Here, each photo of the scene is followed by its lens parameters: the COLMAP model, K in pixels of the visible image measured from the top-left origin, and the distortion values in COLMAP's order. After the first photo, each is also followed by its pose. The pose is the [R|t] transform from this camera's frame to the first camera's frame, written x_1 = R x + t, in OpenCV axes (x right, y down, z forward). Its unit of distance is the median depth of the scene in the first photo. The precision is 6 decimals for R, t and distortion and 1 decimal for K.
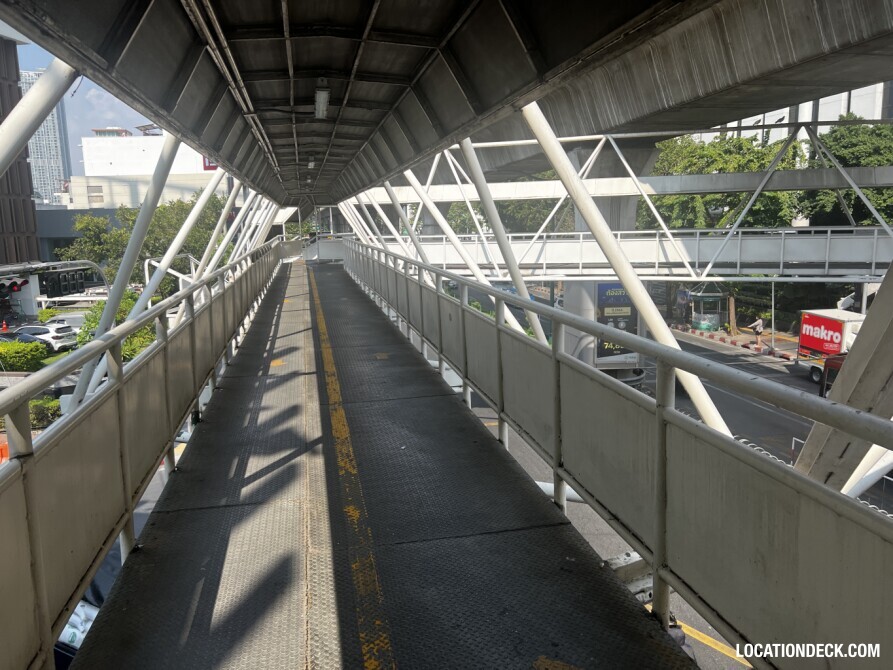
lens RADIAL K [[669.1, 0, 437.3], [0, 669.1, 323.4], [0, 0, 1]] dist [0.065843, -0.075015]
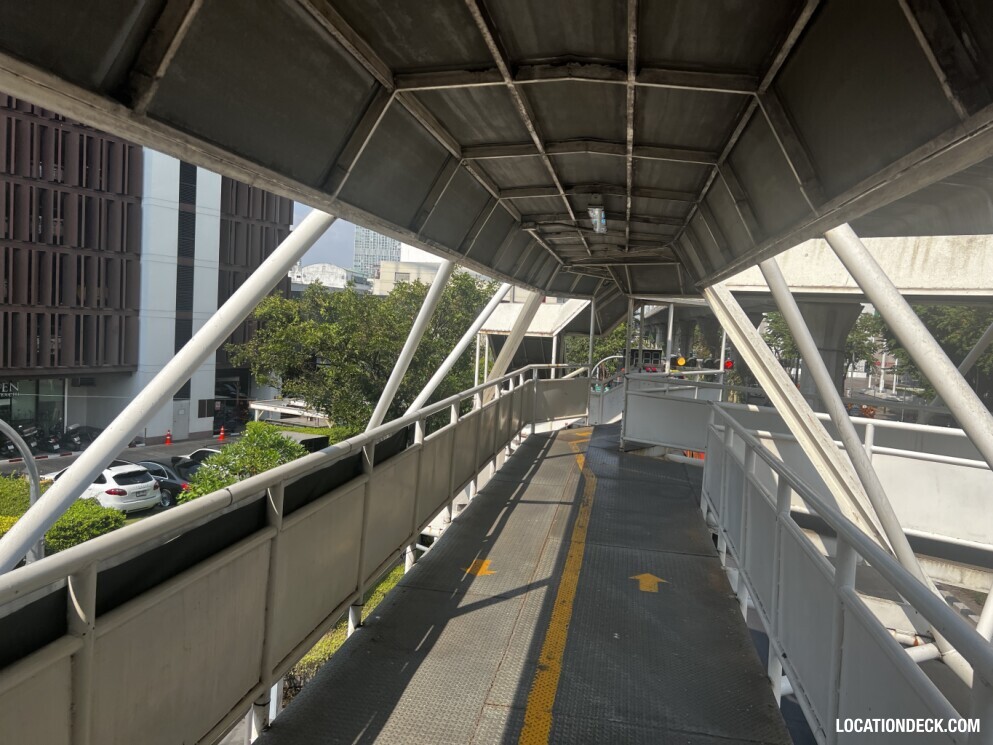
lens RADIAL K [[739.0, 0, 501.6], [0, 739.0, 366.6], [0, 0, 1]] dist [0.072371, -0.091658]
pose [[0.932560, 0.095873, -0.348052, -0.096320], [-0.129103, 0.988902, -0.073514, -0.091070], [0.337142, 0.113491, 0.934588, 0.559398]]
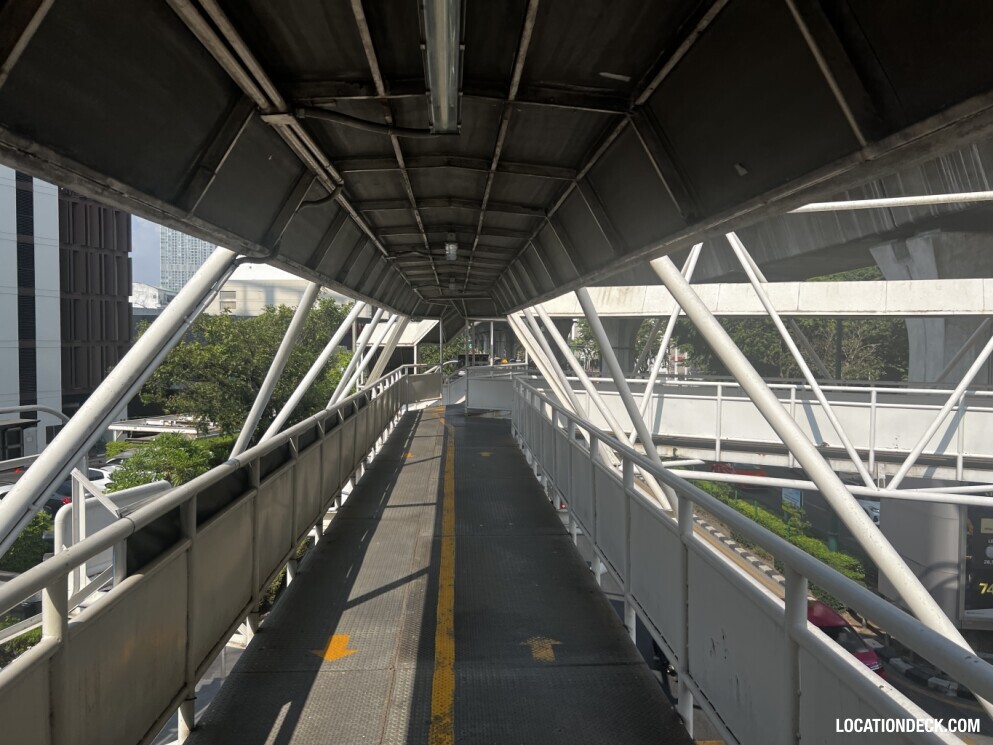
lens RADIAL K [[739.0, 0, 501.6], [0, 739.0, 366.6], [0, 0, 1]] dist [0.072371, -0.091658]
pose [[0.990890, 0.038249, -0.129127, -0.062800], [-0.052486, 0.992686, -0.108720, -0.059987], [0.124024, 0.114507, 0.985650, 0.348563]]
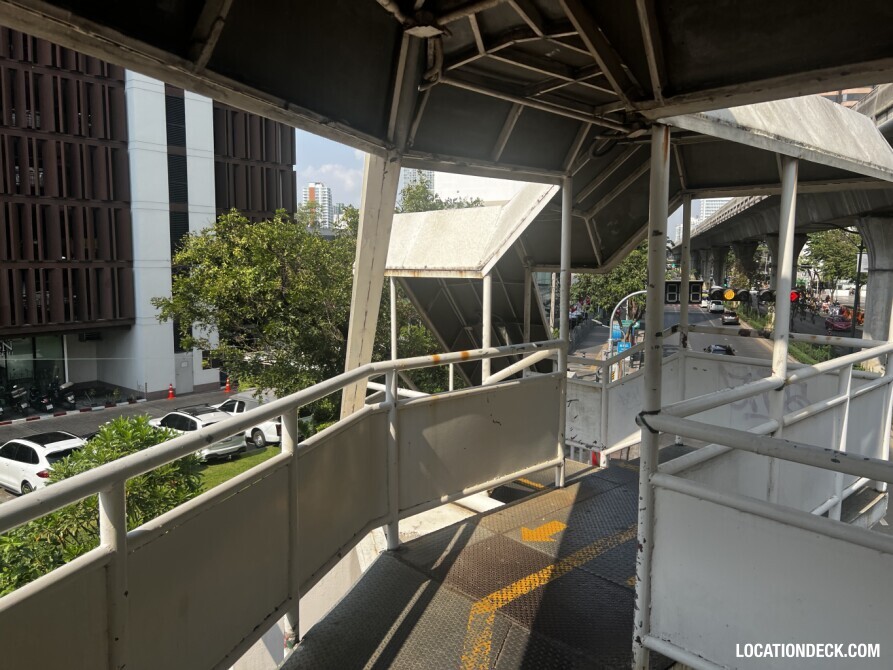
lens RADIAL K [[664.6, 0, 451.1], [0, 664.6, 329.7], [0, 0, 1]] dist [0.072371, -0.091658]
pose [[0.880410, 0.083036, -0.466887, -0.150629], [-0.100898, 0.994807, -0.013337, -0.131275], [0.463355, 0.058850, 0.884216, 0.843560]]
